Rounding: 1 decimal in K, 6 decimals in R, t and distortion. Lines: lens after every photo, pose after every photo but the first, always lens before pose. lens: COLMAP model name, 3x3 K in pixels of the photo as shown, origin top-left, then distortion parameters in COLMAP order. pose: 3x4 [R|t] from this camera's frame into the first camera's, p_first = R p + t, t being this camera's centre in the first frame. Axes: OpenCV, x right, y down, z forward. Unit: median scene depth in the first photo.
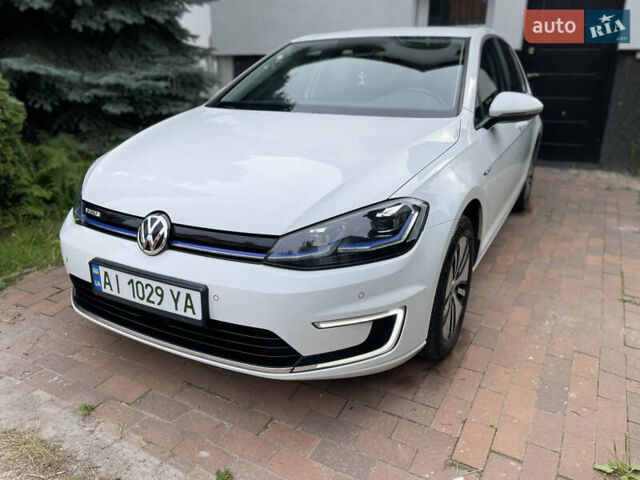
lens RADIAL K [[483.2, 0, 322.1], [0, 483.2, 240.3], [0, 0, 1]] dist [0.059473, -0.091786]
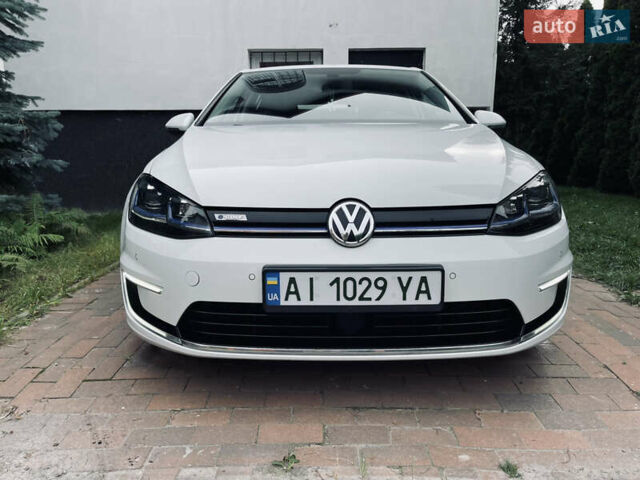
lens RADIAL K [[483.2, 0, 313.3], [0, 483.2, 241.3], [0, 0, 1]] dist [0.059473, -0.091786]
pose [[0.882640, -0.098509, 0.459611, -0.787685], [0.165482, 0.980316, -0.107681, 0.099112], [-0.439957, 0.171101, 0.881568, 0.259140]]
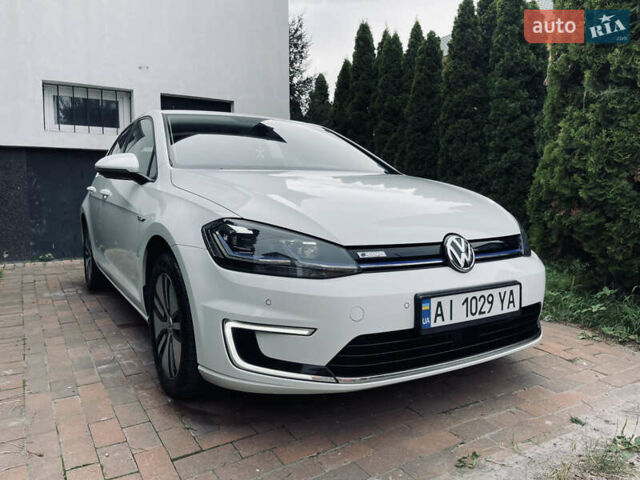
lens RADIAL K [[483.2, 0, 309.1], [0, 483.2, 242.3], [0, 0, 1]] dist [0.059473, -0.091786]
pose [[0.509727, -0.092774, 0.855319, -1.390566], [0.286425, 0.955755, -0.067027, -0.056787], [-0.811257, 0.279150, 0.513748, 0.691592]]
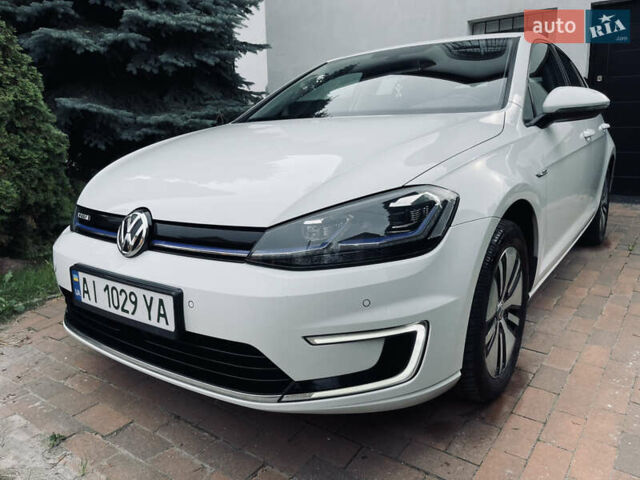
lens RADIAL K [[483.2, 0, 318.4], [0, 483.2, 237.0], [0, 0, 1]] dist [0.059473, -0.091786]
pose [[0.990100, -0.002910, -0.140334, 0.101285], [-0.013753, 0.992963, -0.117626, 0.089675], [0.139689, 0.118391, 0.983092, 0.182879]]
